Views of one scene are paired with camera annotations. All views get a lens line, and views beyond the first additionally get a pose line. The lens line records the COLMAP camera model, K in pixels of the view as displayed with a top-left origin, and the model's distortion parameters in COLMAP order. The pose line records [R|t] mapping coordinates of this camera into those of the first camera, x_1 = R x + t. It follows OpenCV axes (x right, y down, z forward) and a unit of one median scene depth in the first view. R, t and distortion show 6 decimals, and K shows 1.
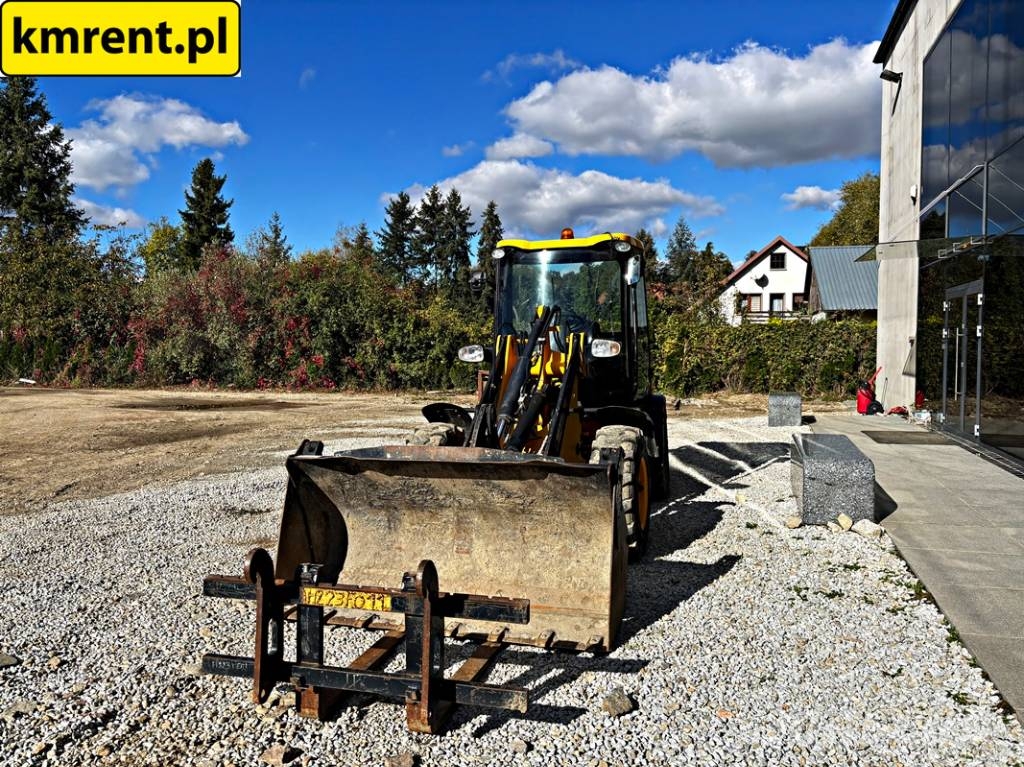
lens RADIAL K [[783.2, 0, 508.9], [0, 783.2, 380.1], [0, 0, 1]] dist [0.059417, -0.069590]
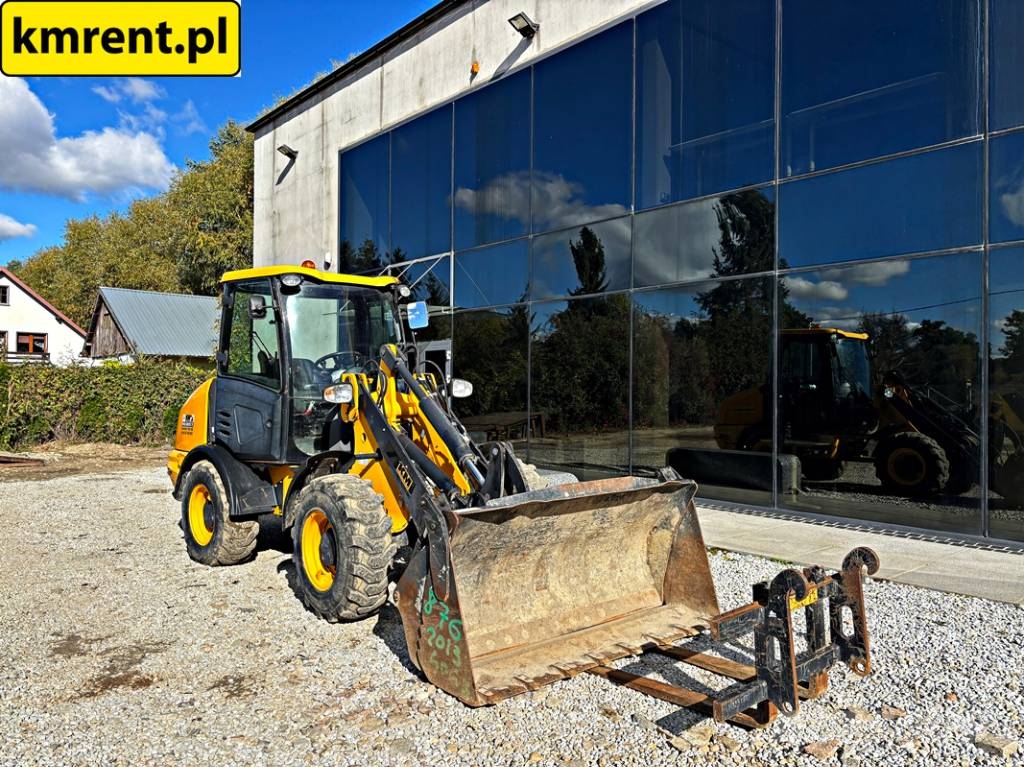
lens RADIAL K [[783.2, 0, 508.9], [0, 783.2, 380.1], [0, 0, 1]] dist [0.059417, -0.069590]
pose [[0.526681, 0.016855, 0.849896, -0.109626], [0.033481, 0.998616, -0.040553, -0.000998], [-0.849403, 0.049814, 0.525388, 0.057326]]
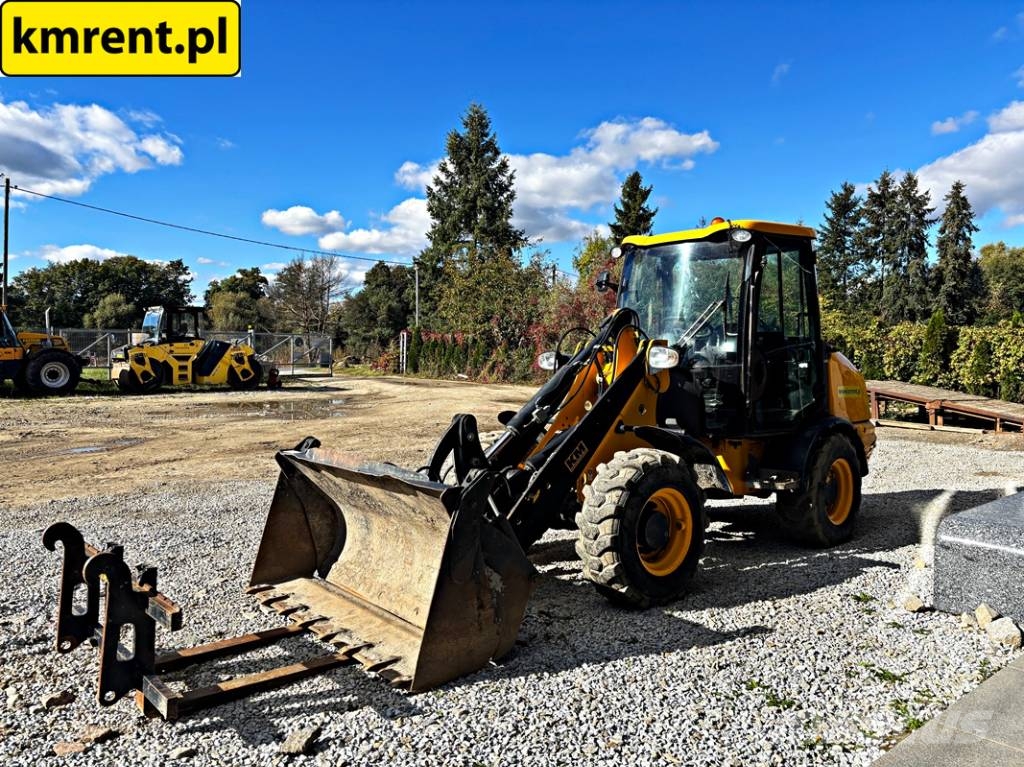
lens RADIAL K [[783.2, 0, 508.9], [0, 783.2, 380.1], [0, 0, 1]] dist [0.059417, -0.069590]
pose [[0.838924, 0.033360, -0.543225, 0.066327], [-0.035397, 0.999351, 0.006707, -0.002359], [0.543096, 0.013602, 0.839560, 0.027577]]
